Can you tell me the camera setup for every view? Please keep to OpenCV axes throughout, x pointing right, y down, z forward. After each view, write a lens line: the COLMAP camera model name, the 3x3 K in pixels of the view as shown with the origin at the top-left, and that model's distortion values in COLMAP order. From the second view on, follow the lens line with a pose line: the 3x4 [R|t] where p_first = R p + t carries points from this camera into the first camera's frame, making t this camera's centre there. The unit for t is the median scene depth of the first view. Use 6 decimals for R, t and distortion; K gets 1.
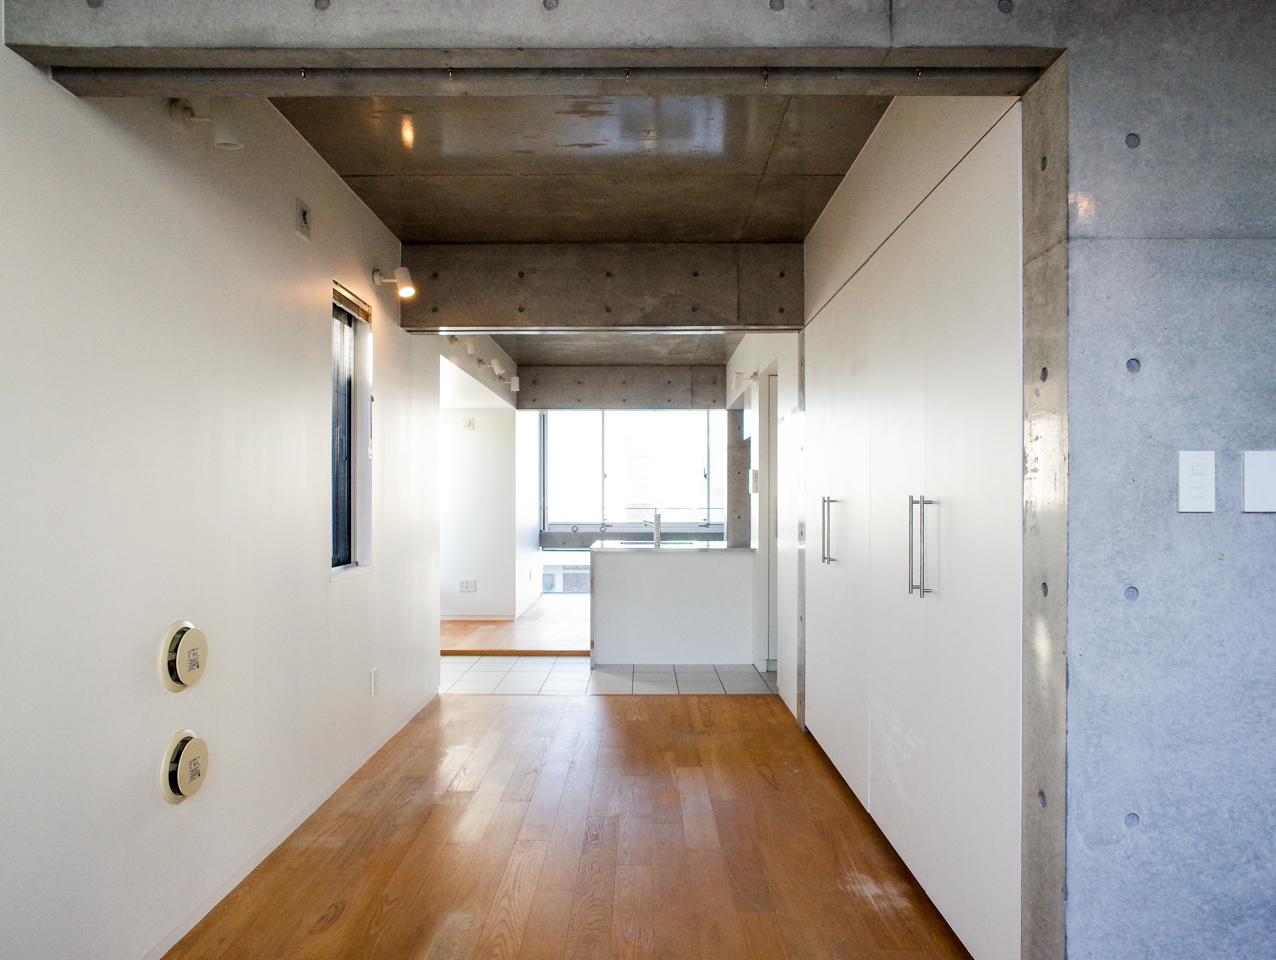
lens RADIAL K [[863.5, 0, 637.7], [0, 863.5, 486.7], [0, 0, 1]] dist [-0.032914, 0.035908]
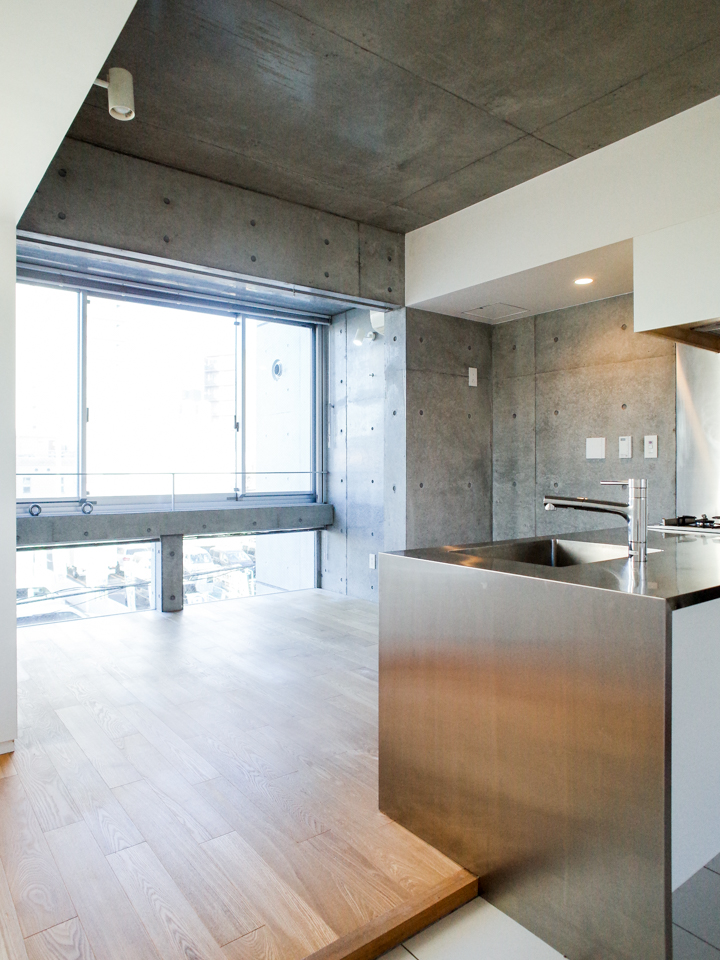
lens RADIAL K [[649.6, 0, 361.4], [0, 649.6, 475.8], [0, 0, 1]] dist [-0.032914, 0.035908]
pose [[0.780130, -0.004745, 0.625599, -0.193154], [-0.009190, 0.999776, 0.019043, 0.019158], [-0.625550, -0.020605, 0.779912, 0.620239]]
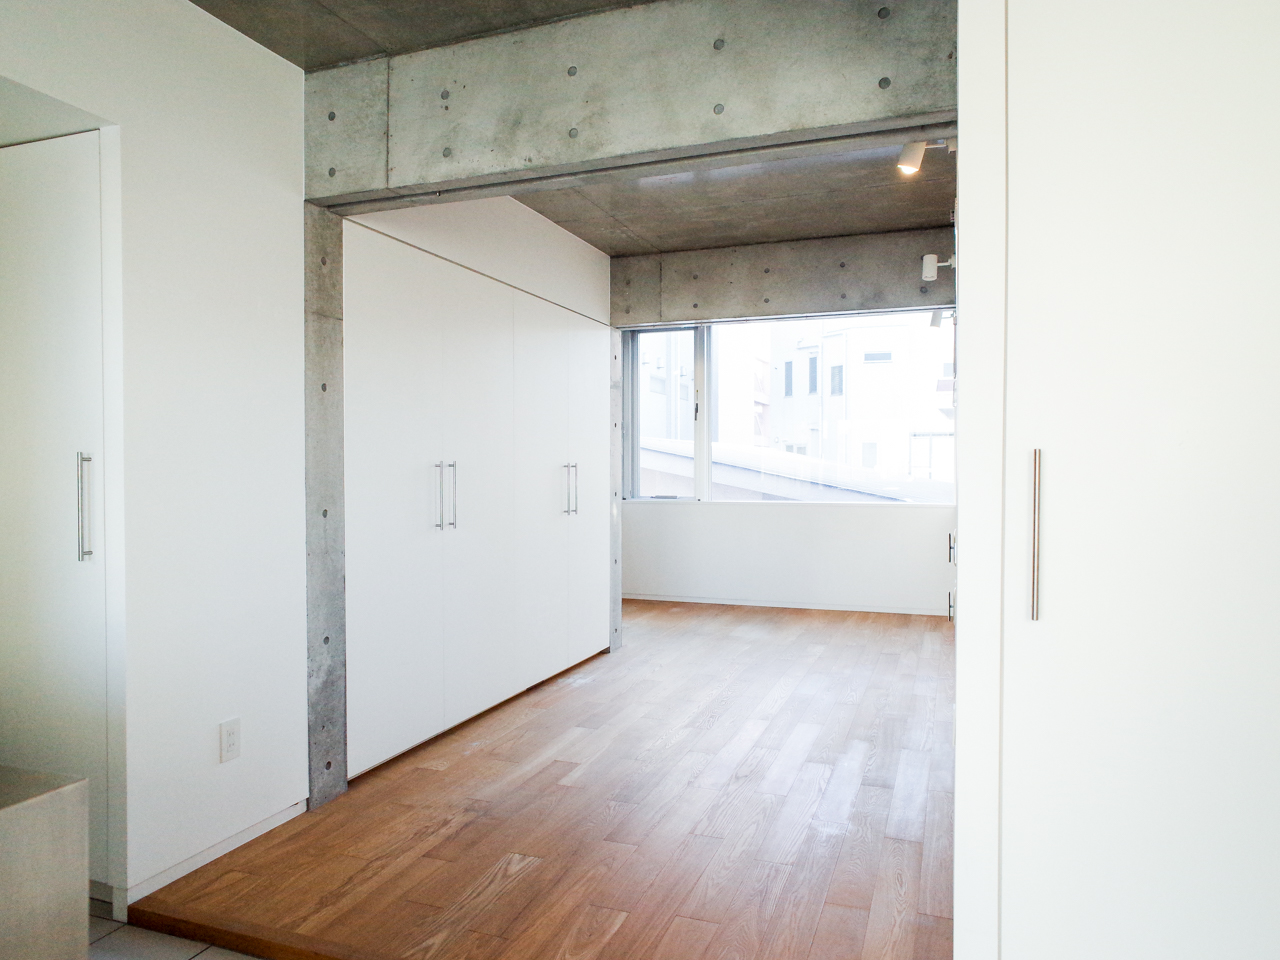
lens RADIAL K [[866.2, 0, 643.0], [0, 866.2, 480.8], [0, 0, 1]] dist [-0.032914, 0.035908]
pose [[-0.941109, -0.002120, 0.338097, -0.343712], [-0.000369, 0.999986, 0.005243, 0.029368], [-0.338104, 0.004810, -0.941097, 1.970670]]
